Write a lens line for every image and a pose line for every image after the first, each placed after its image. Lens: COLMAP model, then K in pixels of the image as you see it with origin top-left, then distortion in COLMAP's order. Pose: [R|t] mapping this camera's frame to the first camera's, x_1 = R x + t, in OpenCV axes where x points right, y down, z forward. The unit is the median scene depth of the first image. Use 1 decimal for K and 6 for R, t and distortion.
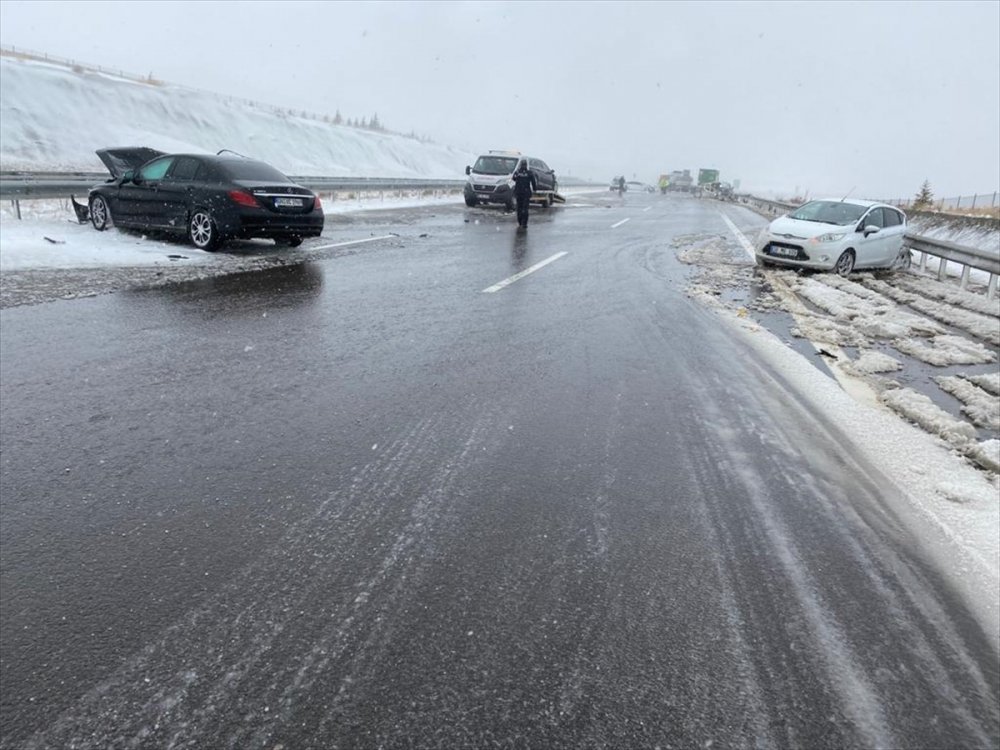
lens RADIAL K [[760.9, 0, 492.9], [0, 760.9, 375.1], [0, 0, 1]] dist [0.056609, -0.043411]
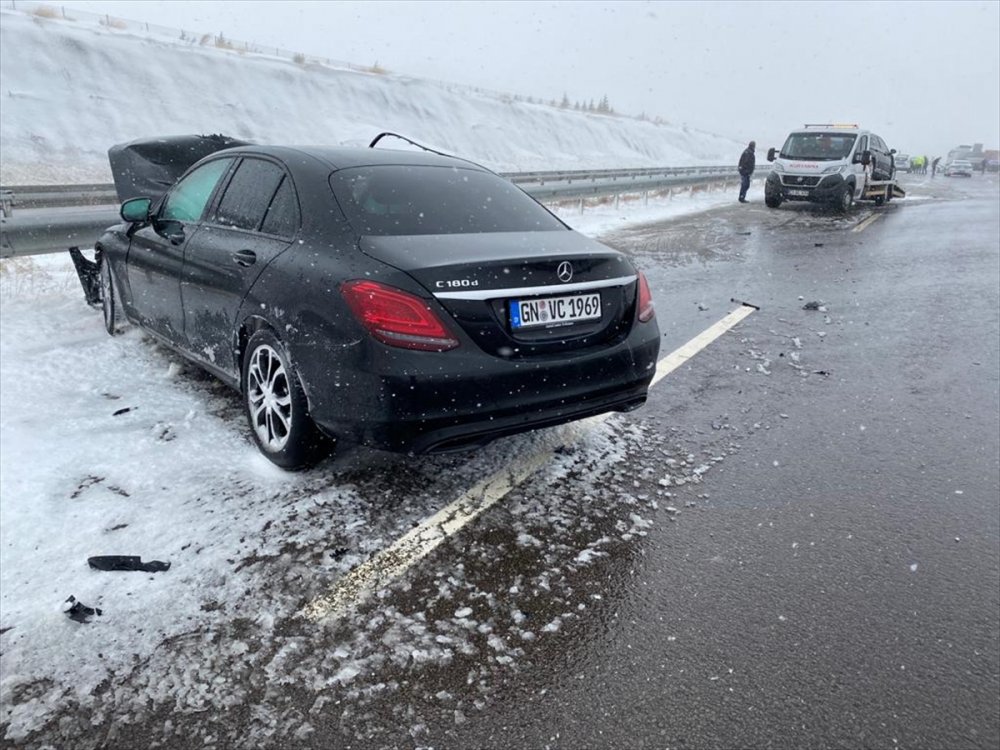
lens RADIAL K [[760.9, 0, 492.9], [0, 760.9, 375.1], [0, 0, 1]] dist [0.056609, -0.043411]
pose [[0.962708, 0.046876, -0.266449, -0.067038], [-0.042361, 0.998845, 0.022669, -0.064430], [0.267204, -0.010537, 0.963582, 0.227217]]
